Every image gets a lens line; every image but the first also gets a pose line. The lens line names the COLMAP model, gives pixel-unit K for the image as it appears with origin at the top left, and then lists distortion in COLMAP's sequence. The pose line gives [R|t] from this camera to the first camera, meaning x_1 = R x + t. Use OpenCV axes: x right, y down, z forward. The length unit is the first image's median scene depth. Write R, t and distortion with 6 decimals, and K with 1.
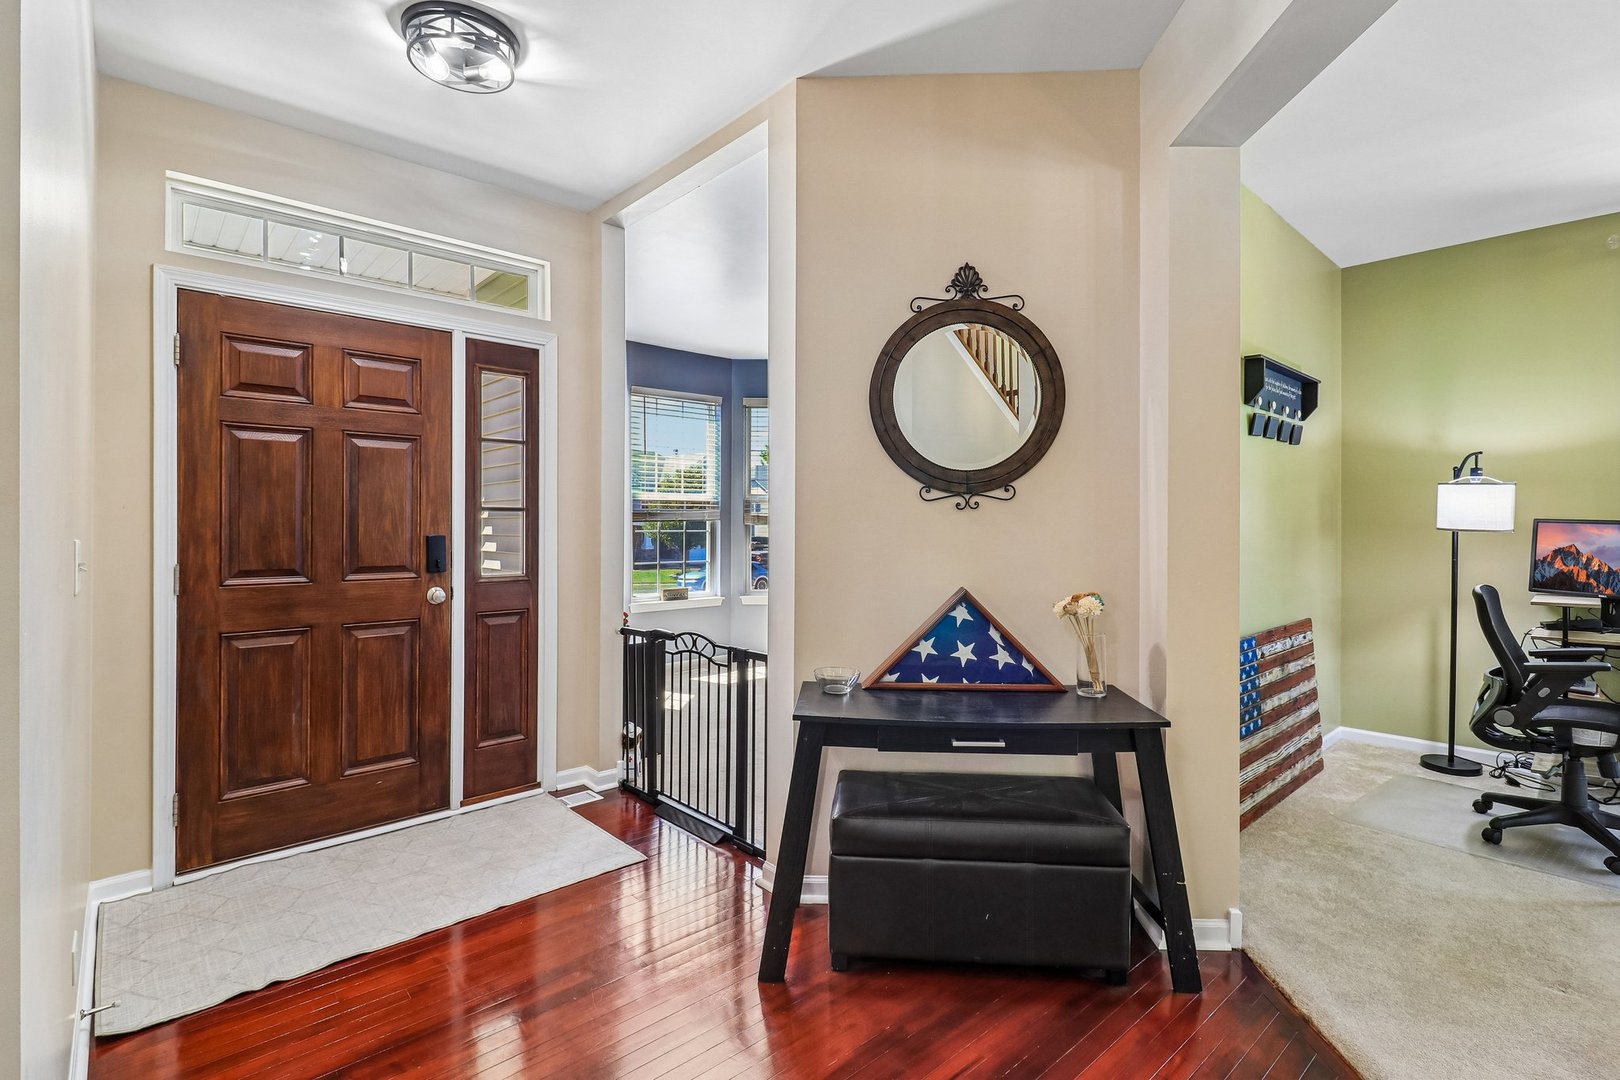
lens RADIAL K [[770.0, 0, 812.7], [0, 770.0, 531.9], [0, 0, 1]] dist [-0.002030, -0.005620]
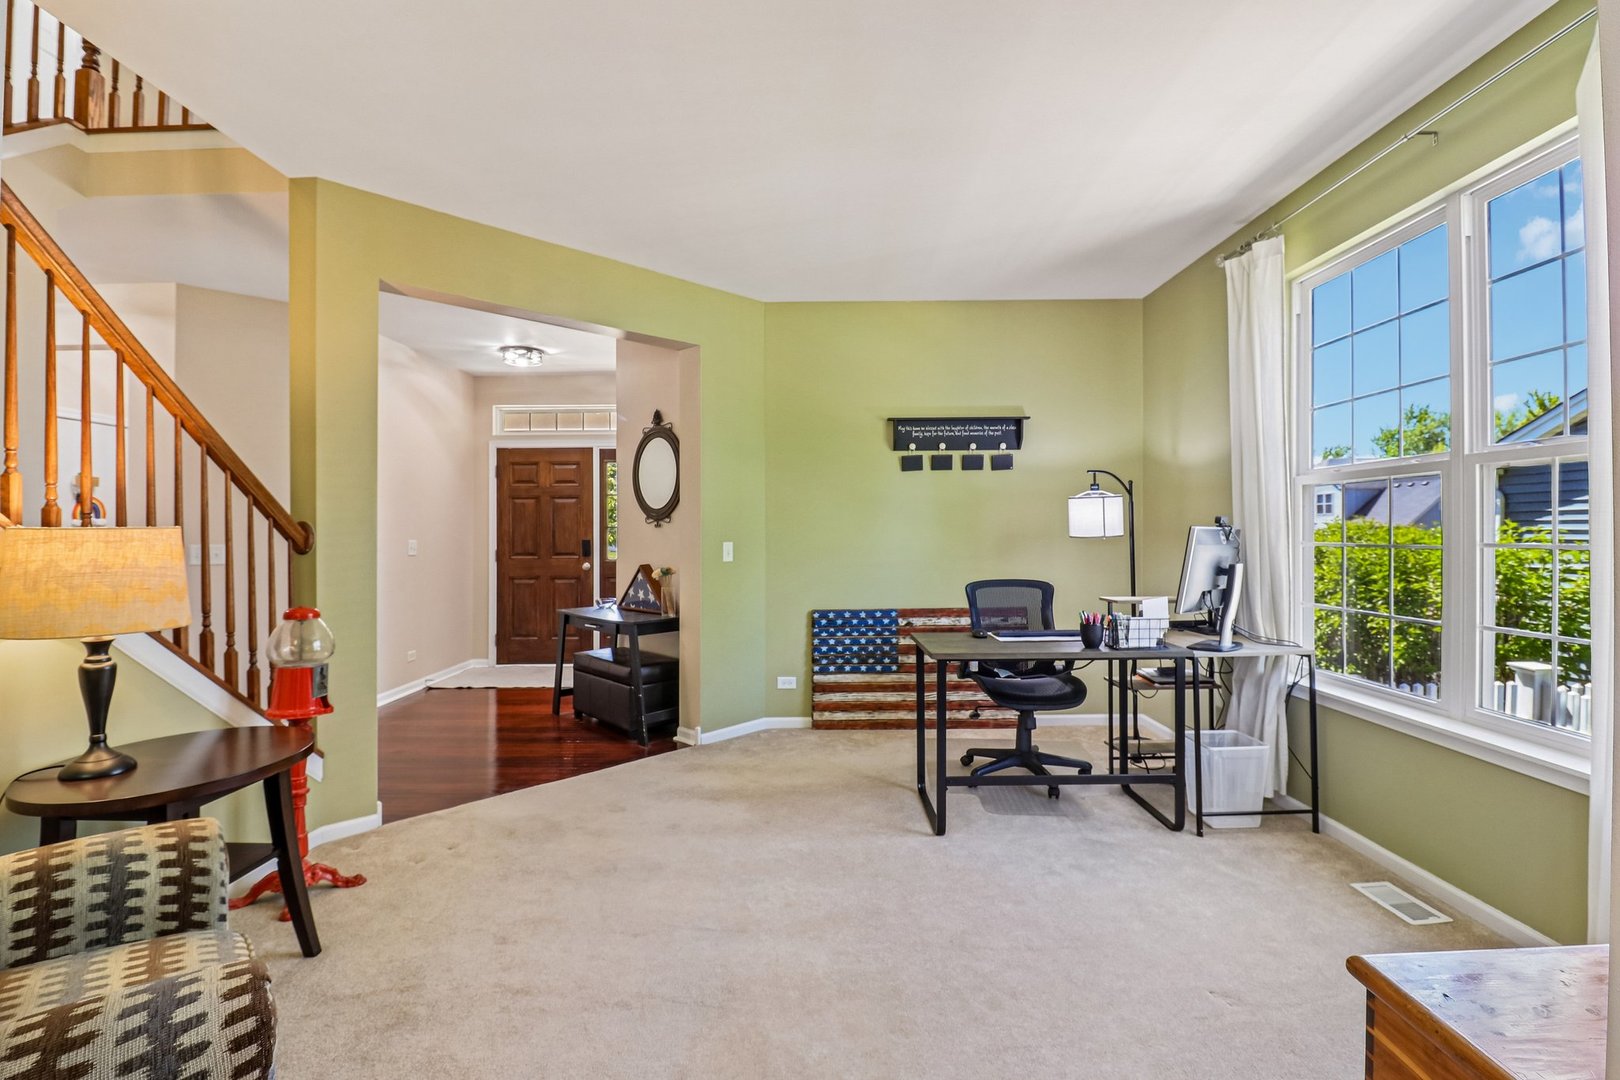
lens RADIAL K [[770.0, 0, 820.6], [0, 770.0, 531.8], [0, 0, 1]] dist [-0.002030, -0.005620]
pose [[0.733257, -0.005204, -0.679932, 1.561078], [0.001123, 0.999979, -0.006443, -0.002808], [0.679951, 0.003961, 0.733247, -0.182590]]
